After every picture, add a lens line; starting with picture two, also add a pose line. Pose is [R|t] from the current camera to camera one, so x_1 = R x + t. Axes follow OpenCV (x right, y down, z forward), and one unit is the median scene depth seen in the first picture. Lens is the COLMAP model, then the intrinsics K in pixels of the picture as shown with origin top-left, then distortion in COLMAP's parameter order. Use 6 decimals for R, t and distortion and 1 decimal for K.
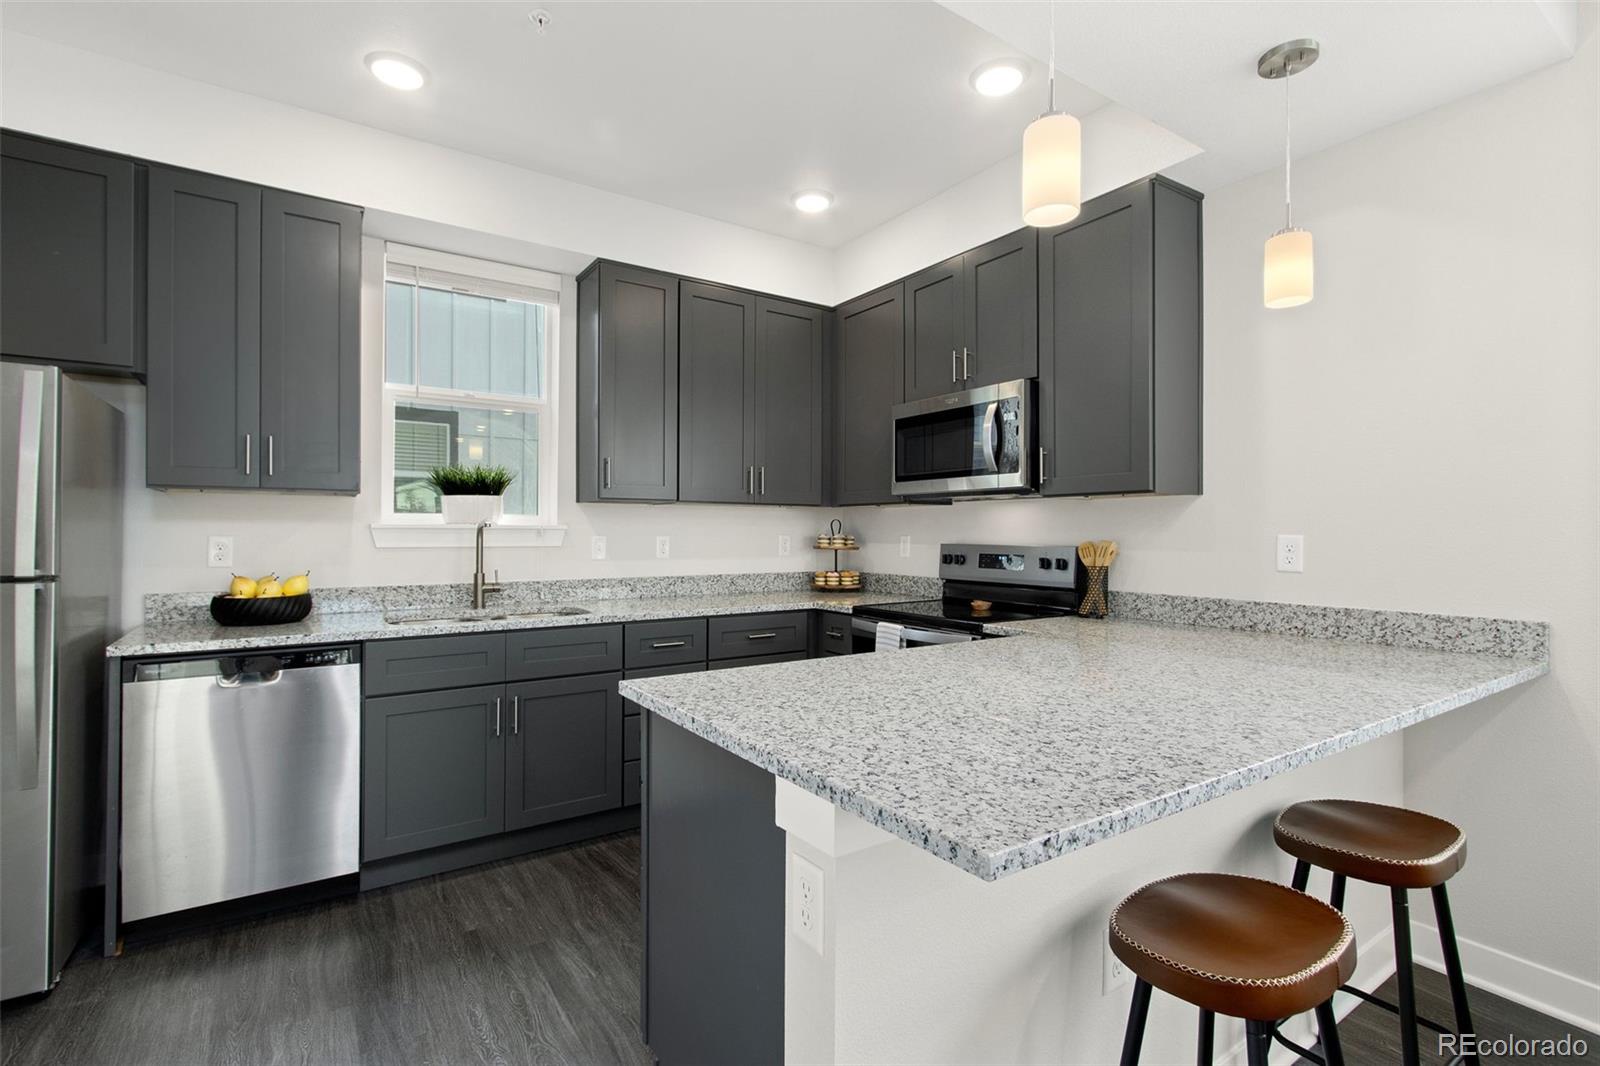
lens RADIAL K [[739.5, 0, 796.7], [0, 739.5, 533.7], [0, 0, 1]] dist [0.003875, -0.001146]
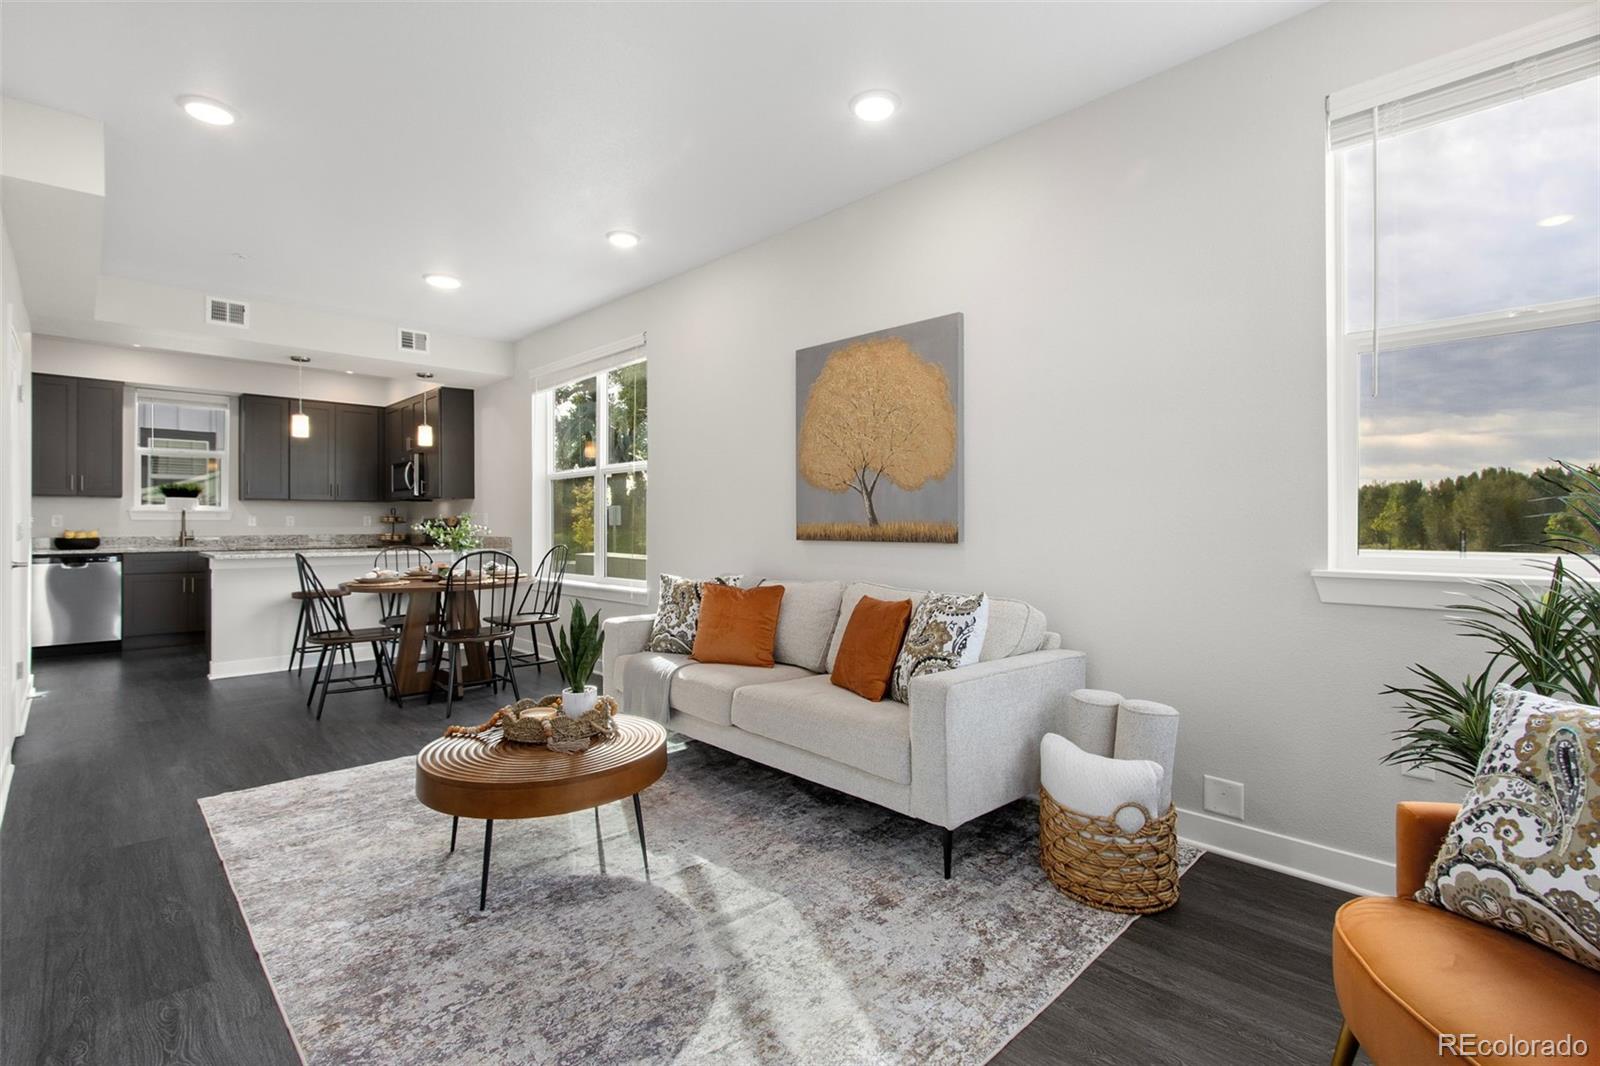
lens RADIAL K [[739.5, 0, 801.8], [0, 739.5, 525.0], [0, 0, 1]] dist [0.003875, -0.001146]
pose [[0.983125, -0.004841, 0.182873, 1.197283], [0.004490, 0.999987, 0.002330, 0.042924], [-0.182882, -0.001469, 0.983134, -1.862719]]
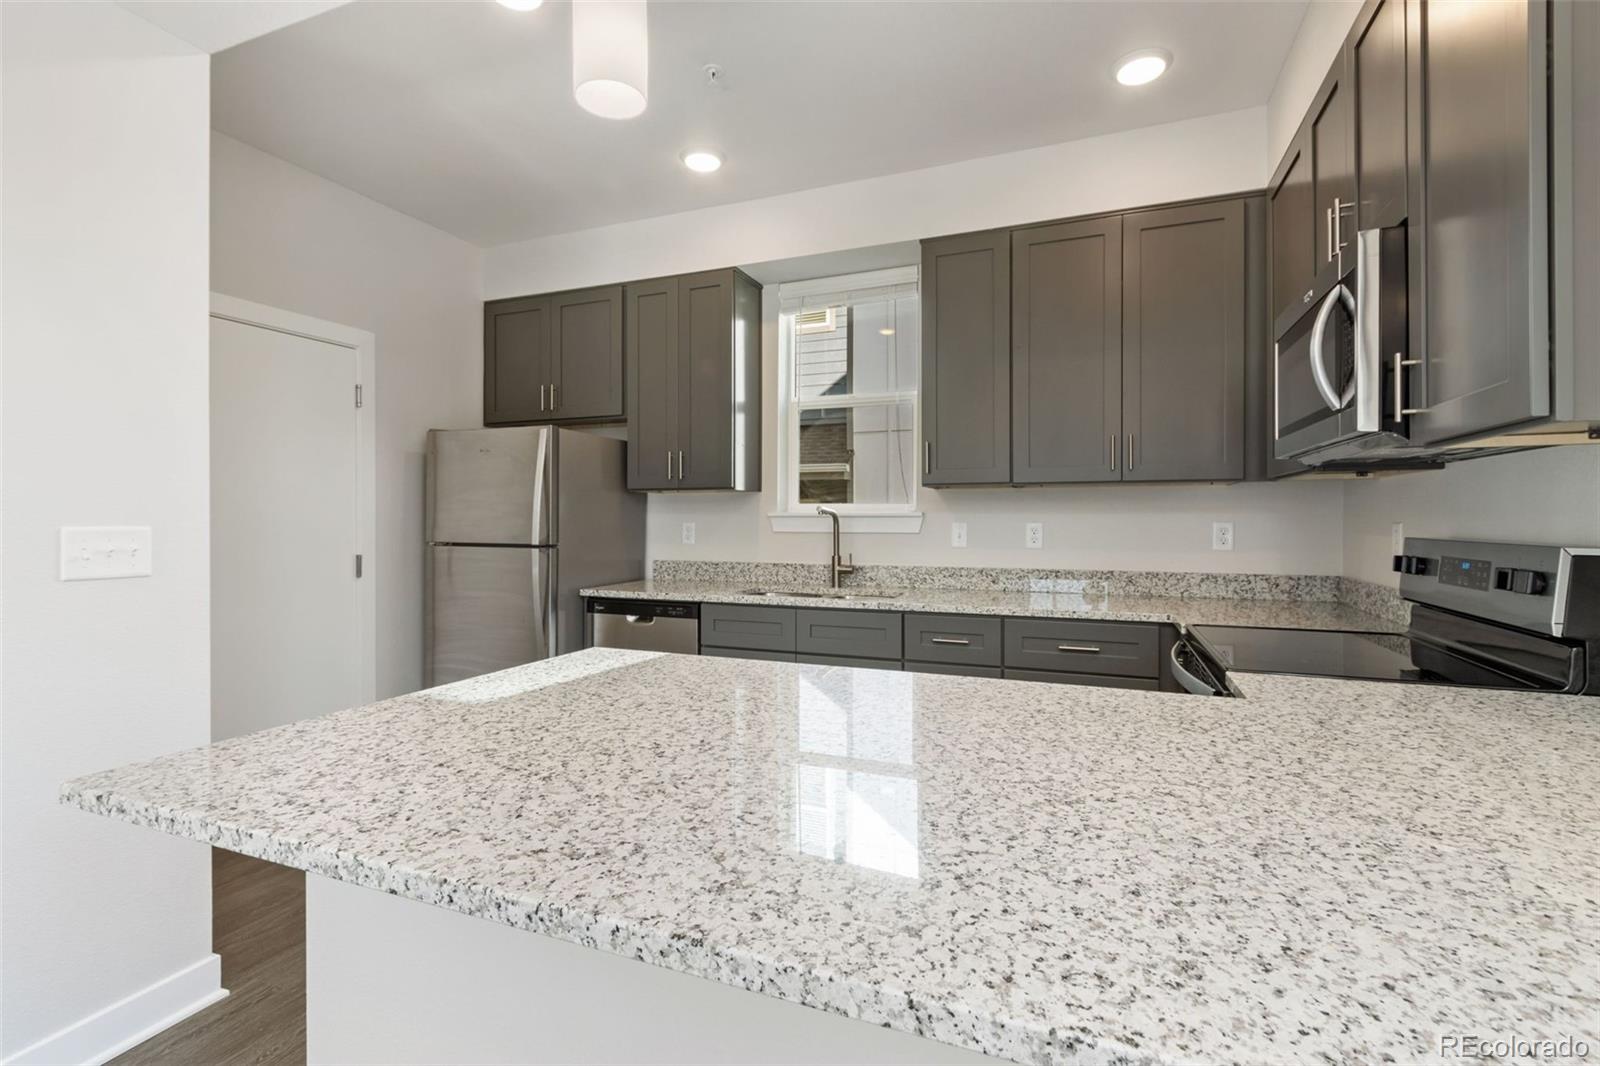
lens RADIAL K [[739.5, 0, 788.7], [0, 739.5, 525.2], [0, 0, 1]] dist [0.003875, -0.001146]
pose [[0.556790, 0.003905, -0.830644, 0.536325], [0.000790, 0.999986, 0.005231, 0.001057], [0.830653, -0.003569, 0.556779, 0.363151]]
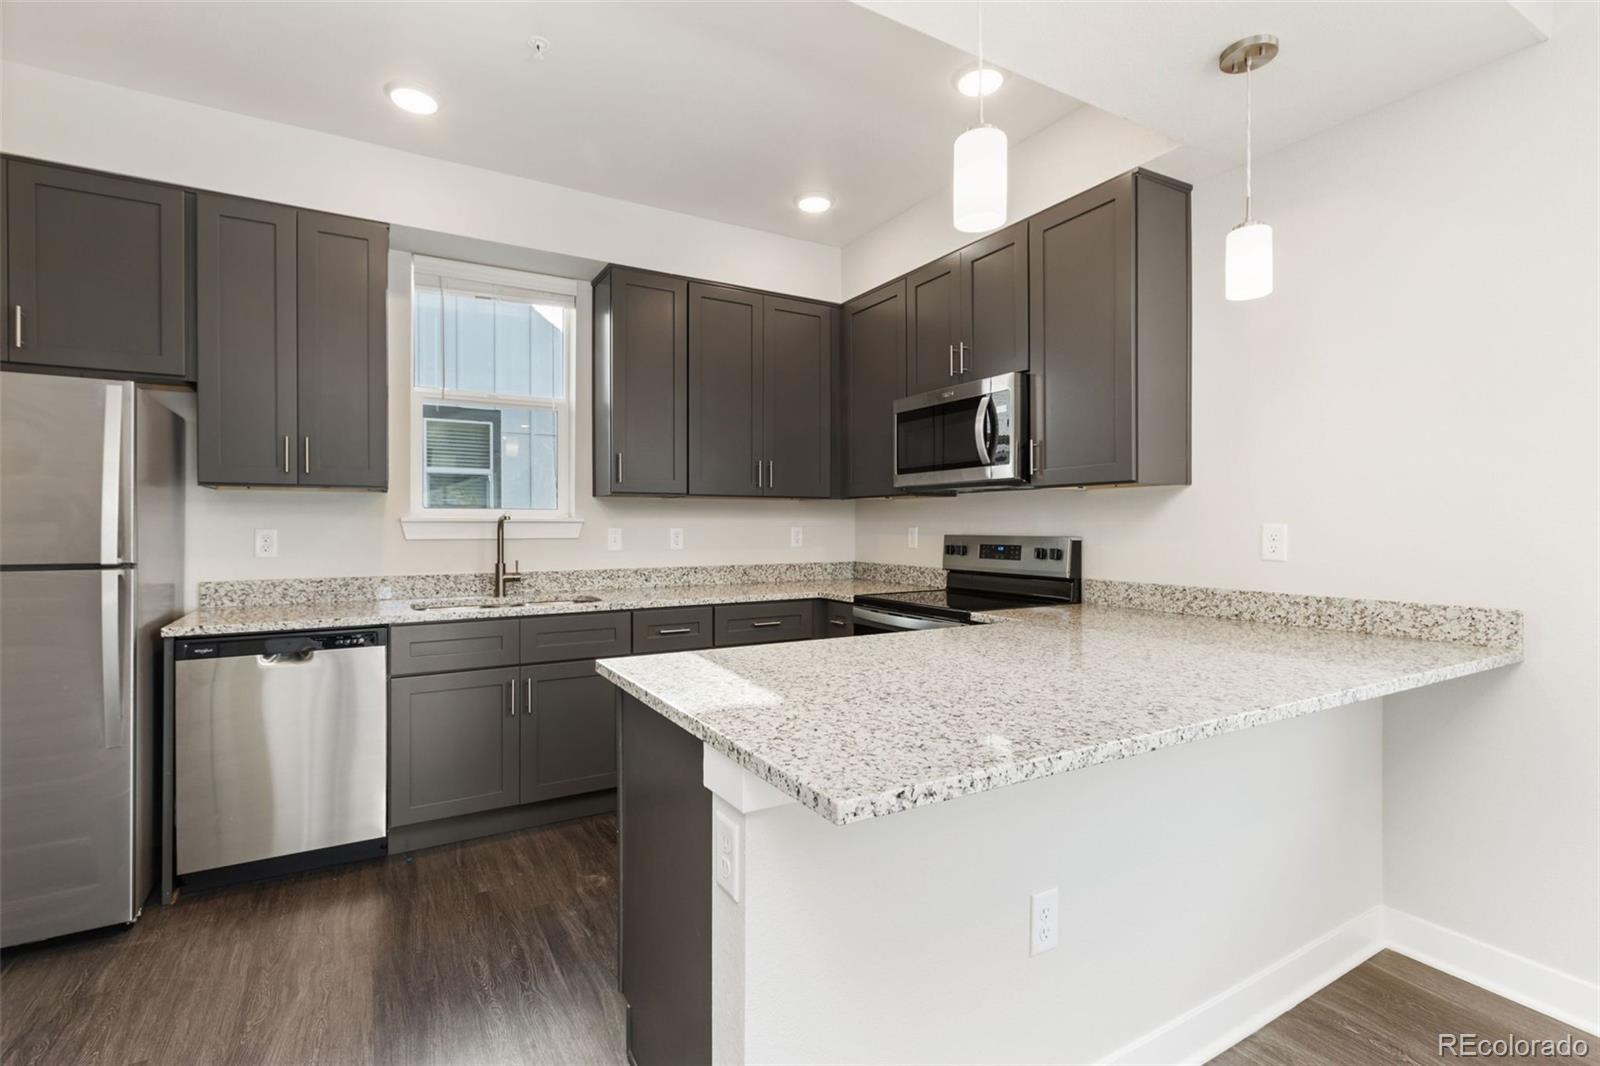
lens RADIAL K [[739.5, 0, 794.2], [0, 739.5, 531.4], [0, 0, 1]] dist [0.003875, -0.001146]
pose [[0.997769, -0.003255, -0.066675, 0.073840], [0.003695, 0.999972, 0.006477, 0.002219], [0.066652, -0.006708, 0.997754, -0.038964]]
